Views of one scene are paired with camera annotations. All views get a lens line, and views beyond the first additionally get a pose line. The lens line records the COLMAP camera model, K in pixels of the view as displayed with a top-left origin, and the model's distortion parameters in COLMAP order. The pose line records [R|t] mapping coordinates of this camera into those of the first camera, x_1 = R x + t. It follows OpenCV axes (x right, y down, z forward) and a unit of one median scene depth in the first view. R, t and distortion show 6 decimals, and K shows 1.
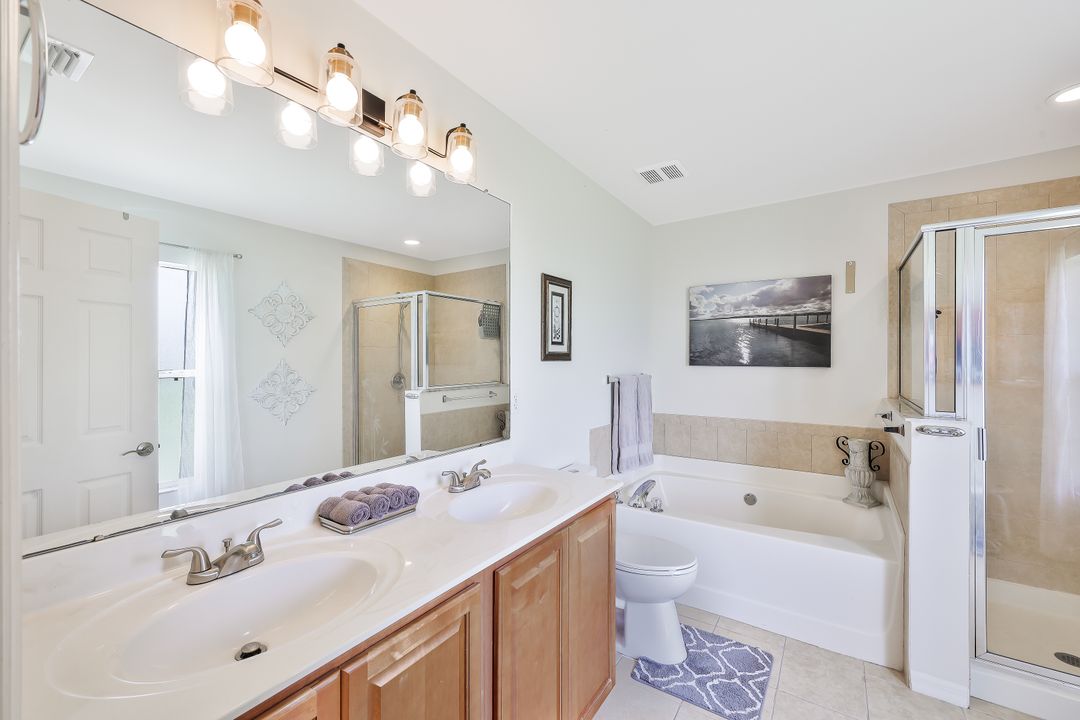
lens RADIAL K [[447.3, 0, 540.0], [0, 447.3, 360.0], [0, 0, 1]] dist [-0.001455, 0.000031]
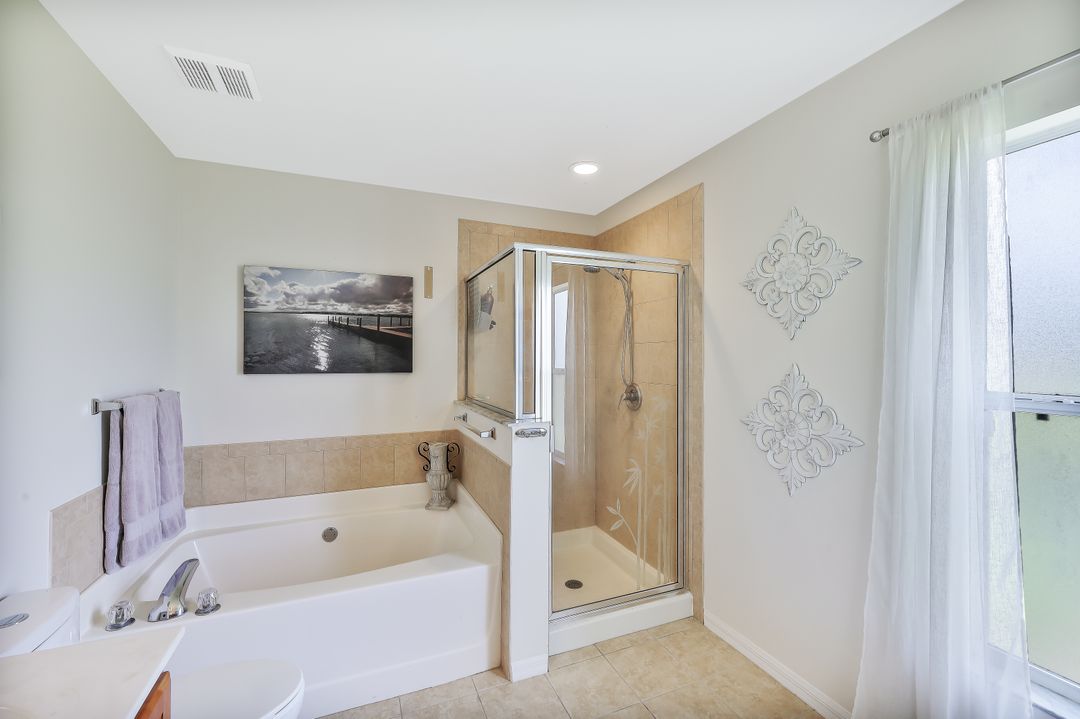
lens RADIAL K [[447.3, 0, 540.0], [0, 447.3, 359.5], [0, 0, 1]] dist [-0.001455, 0.000031]
pose [[0.550026, -0.003782, 0.835139, -0.005215], [0.000658, 0.999991, 0.004095, -0.015487], [-0.835147, -0.001703, 0.550024, 0.229999]]
